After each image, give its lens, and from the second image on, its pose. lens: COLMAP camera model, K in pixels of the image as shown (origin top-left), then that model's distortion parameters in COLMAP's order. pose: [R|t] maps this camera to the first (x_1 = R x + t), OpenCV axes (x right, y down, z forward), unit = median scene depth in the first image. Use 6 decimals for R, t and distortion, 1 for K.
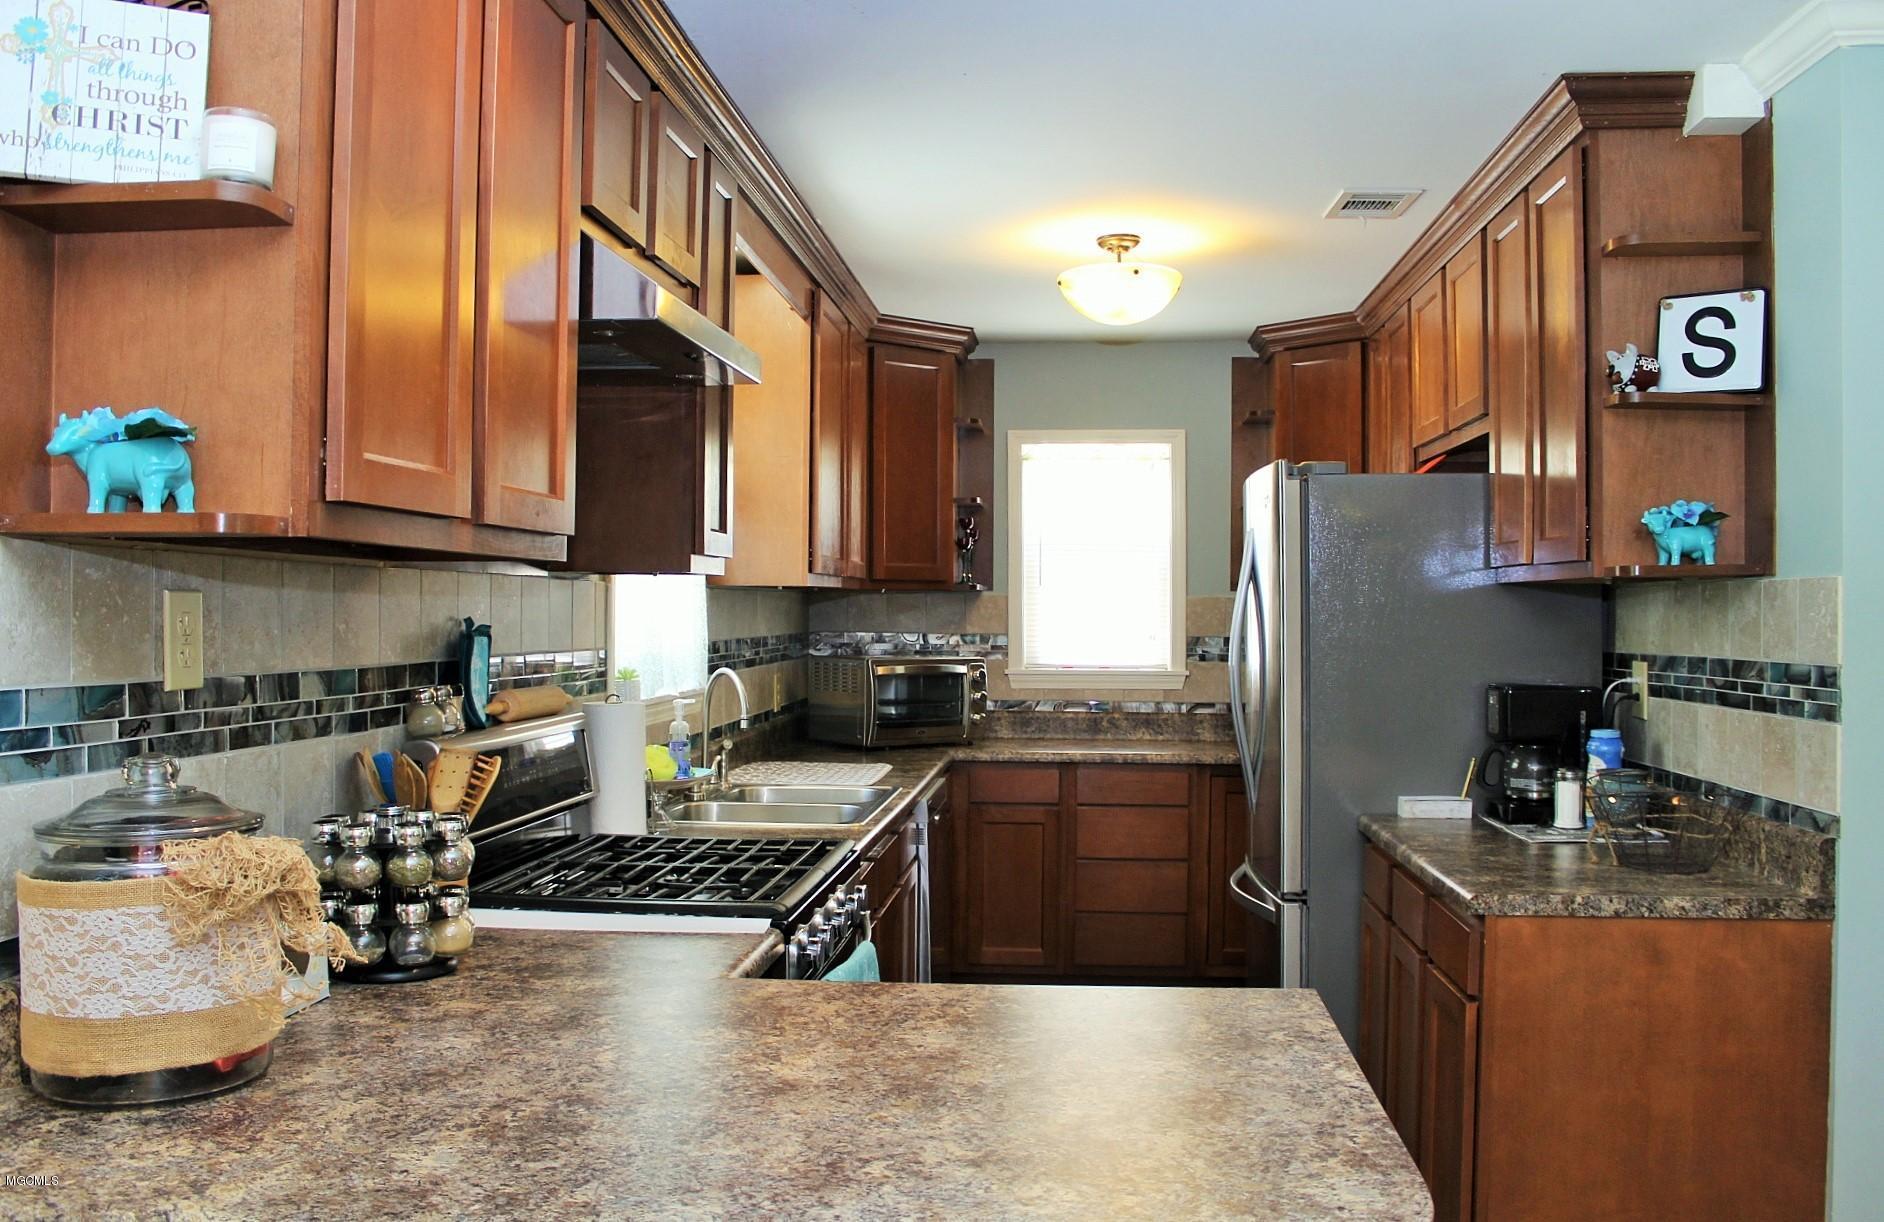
lens RADIAL K [[1577.3, 0, 936.4], [0, 1577.3, 613.8], [0, 0, 1]] dist [-0.156578, 0.137178]
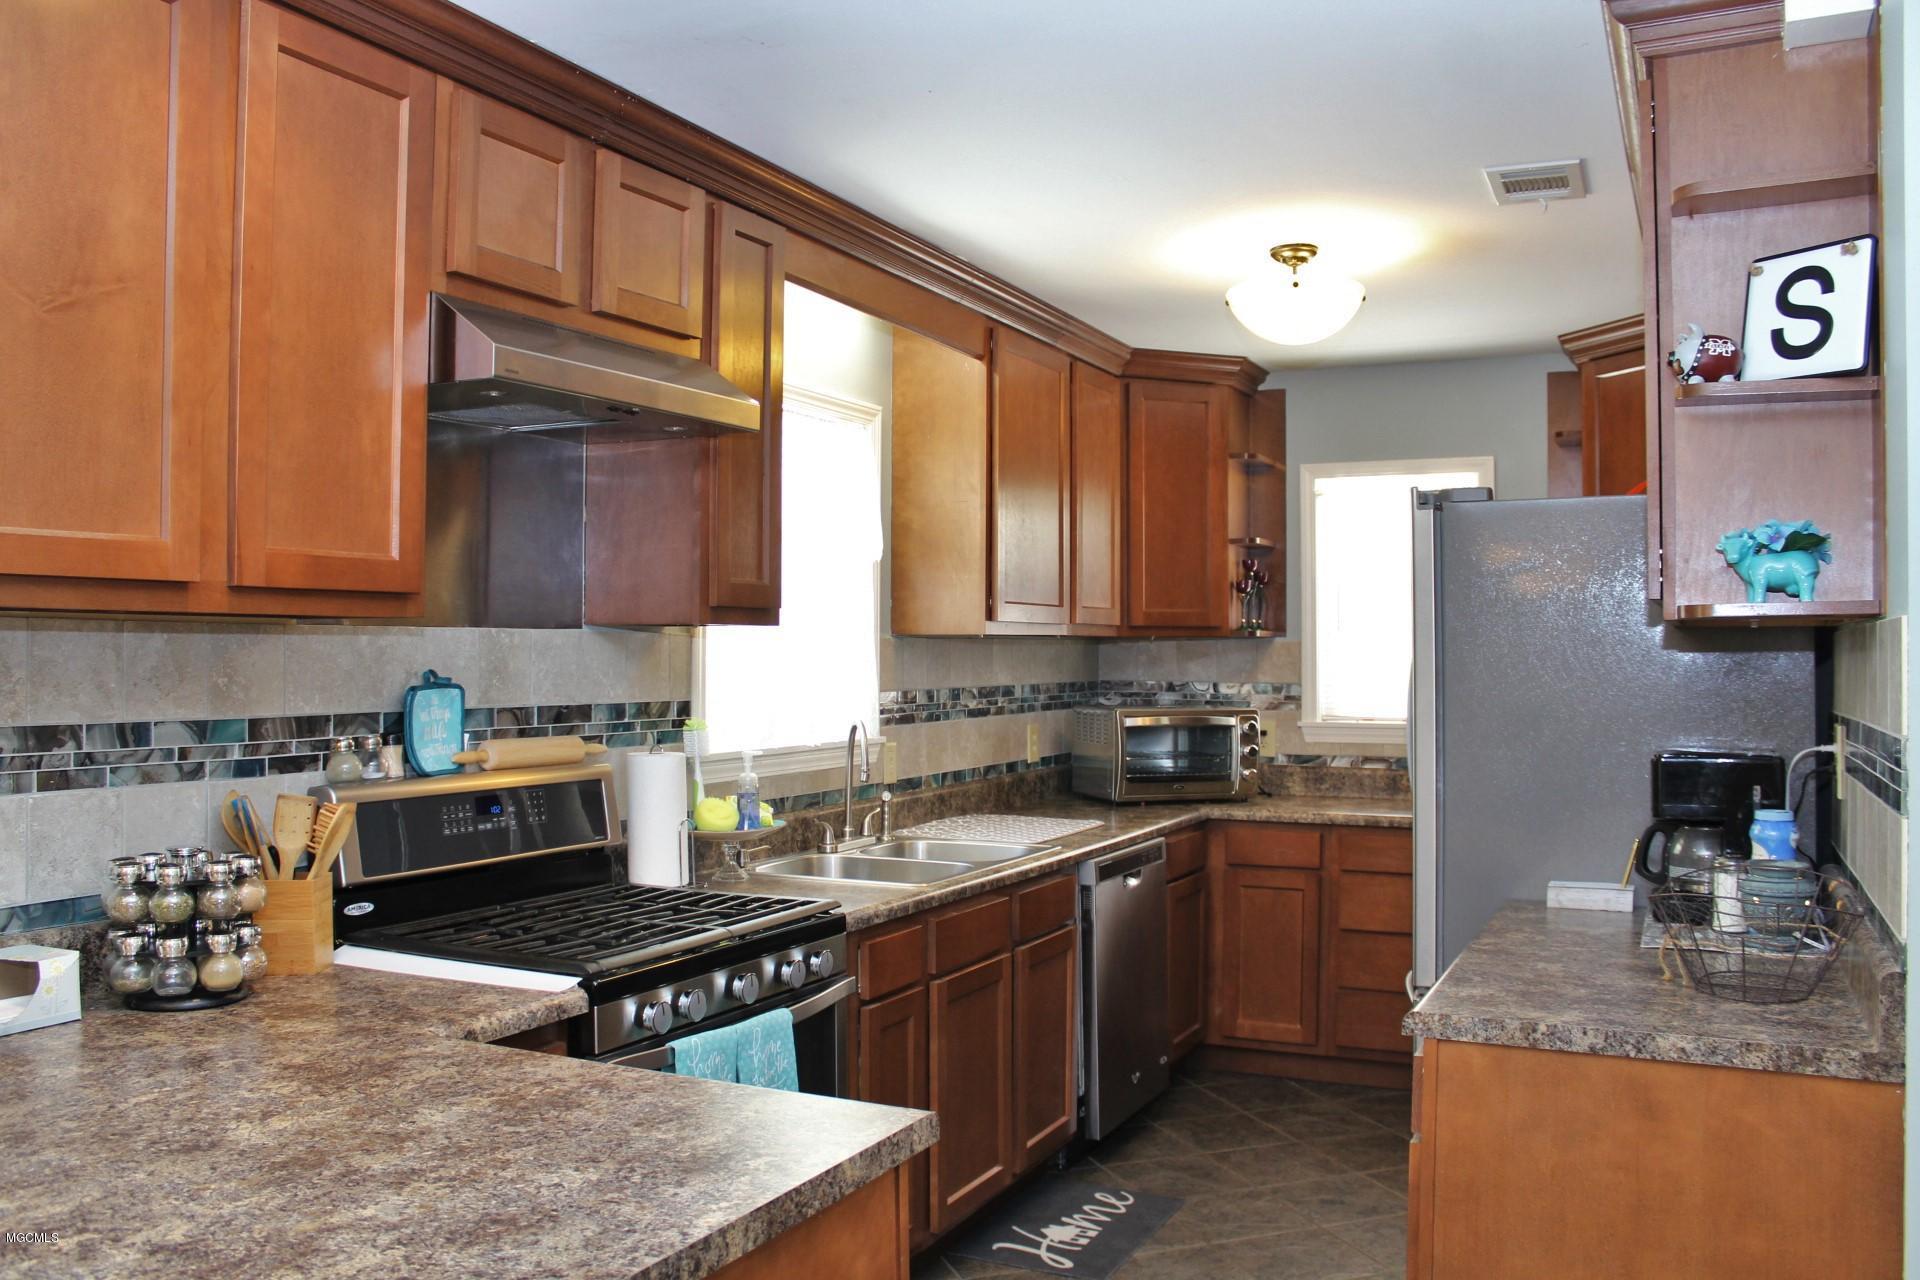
lens RADIAL K [[1575.4, 0, 954.3], [0, 1575.4, 644.9], [0, 0, 1]] dist [-0.165975, 0.146014]
pose [[0.935829, -0.004812, -0.352421, 0.356579], [0.001925, 0.999962, -0.008543, -0.004800], [0.352449, 0.007316, 0.935802, 0.130734]]
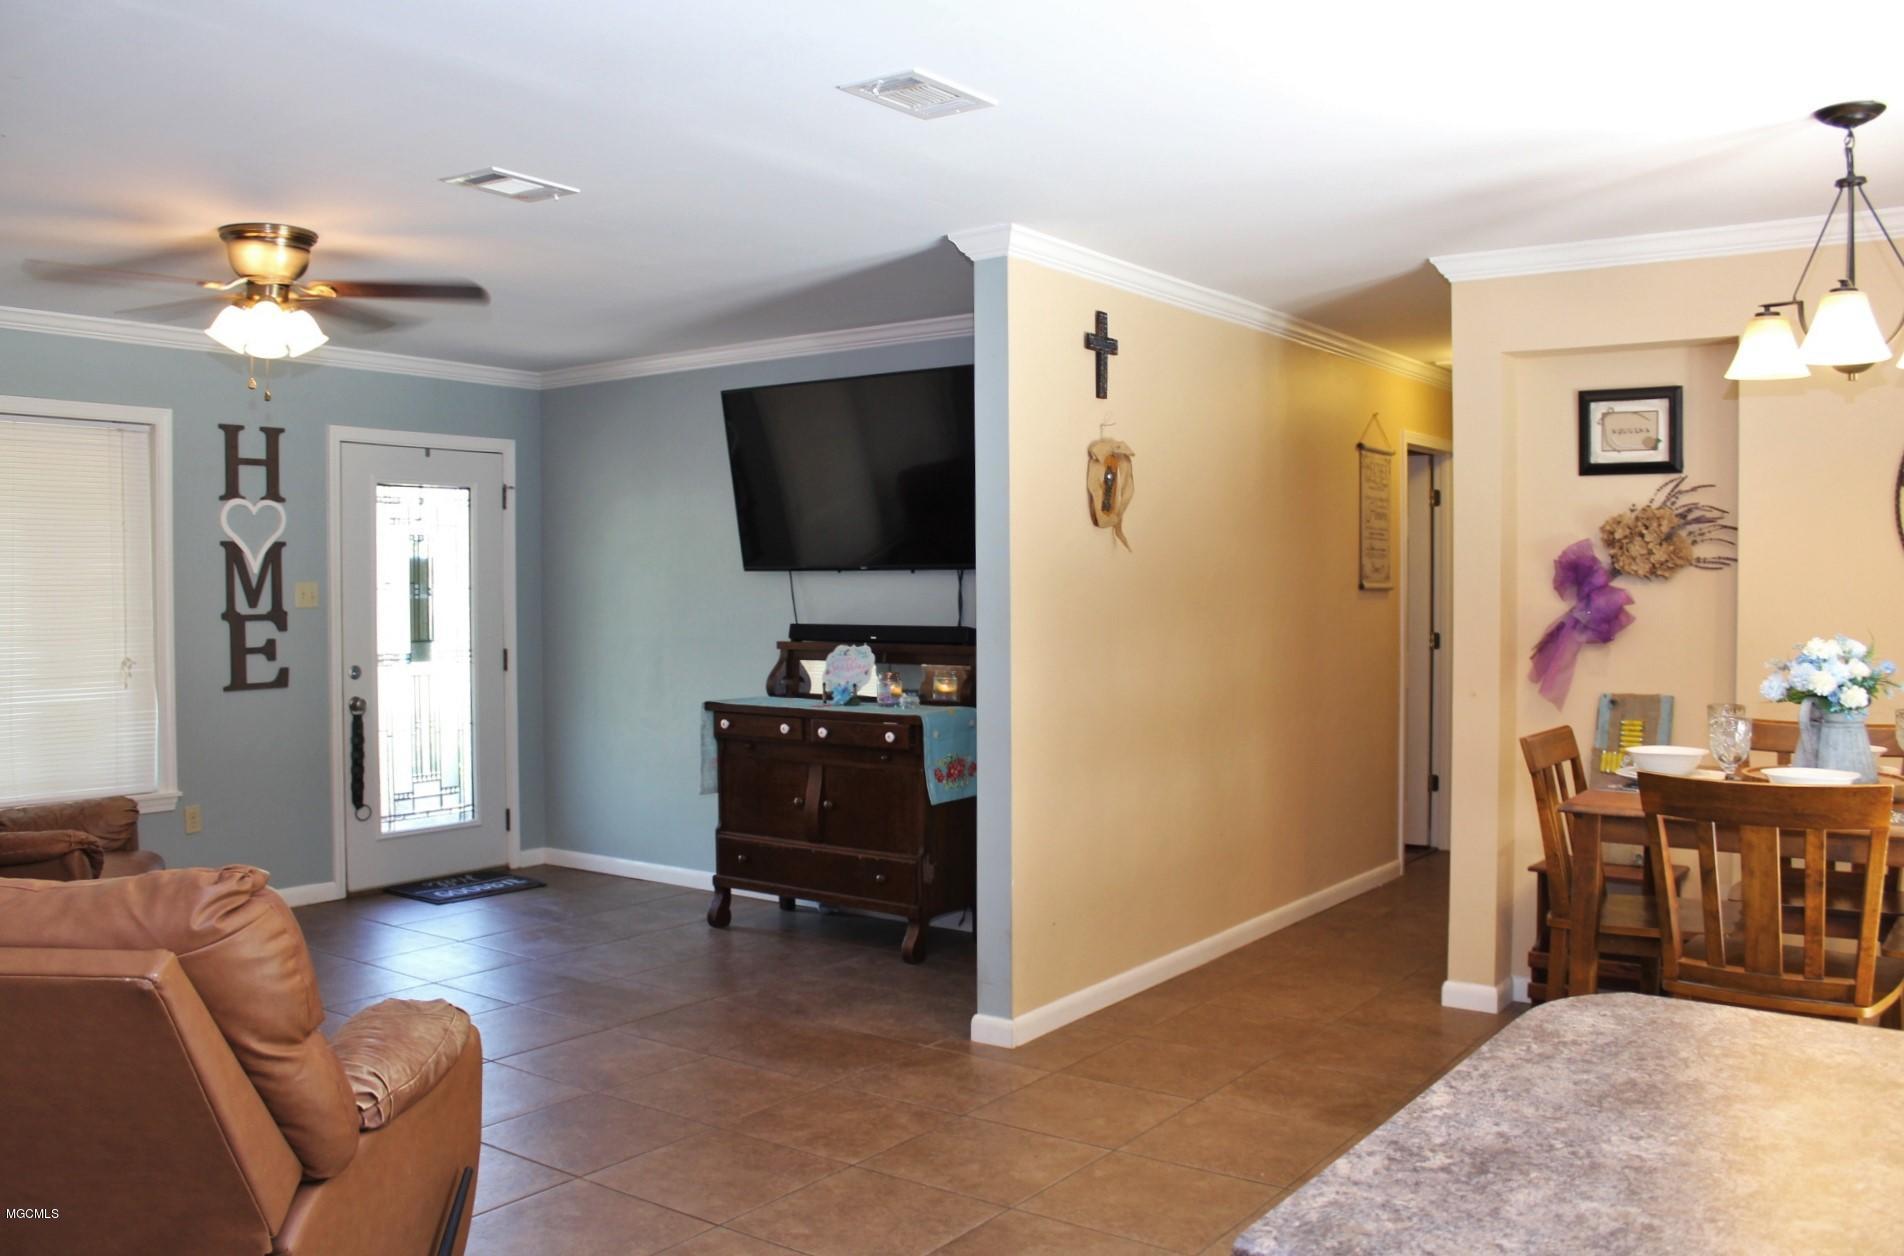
lens RADIAL K [[1576.1, 0, 947.1], [0, 1576.1, 630.3], [0, 0, 1]] dist [-0.171967, 0.150769]
pose [[-0.860672, -0.019284, 0.508794, 0.030865], [-0.001208, 0.999357, 0.035833, -0.005491], [-0.509158, 0.030226, -0.860142, 0.992357]]
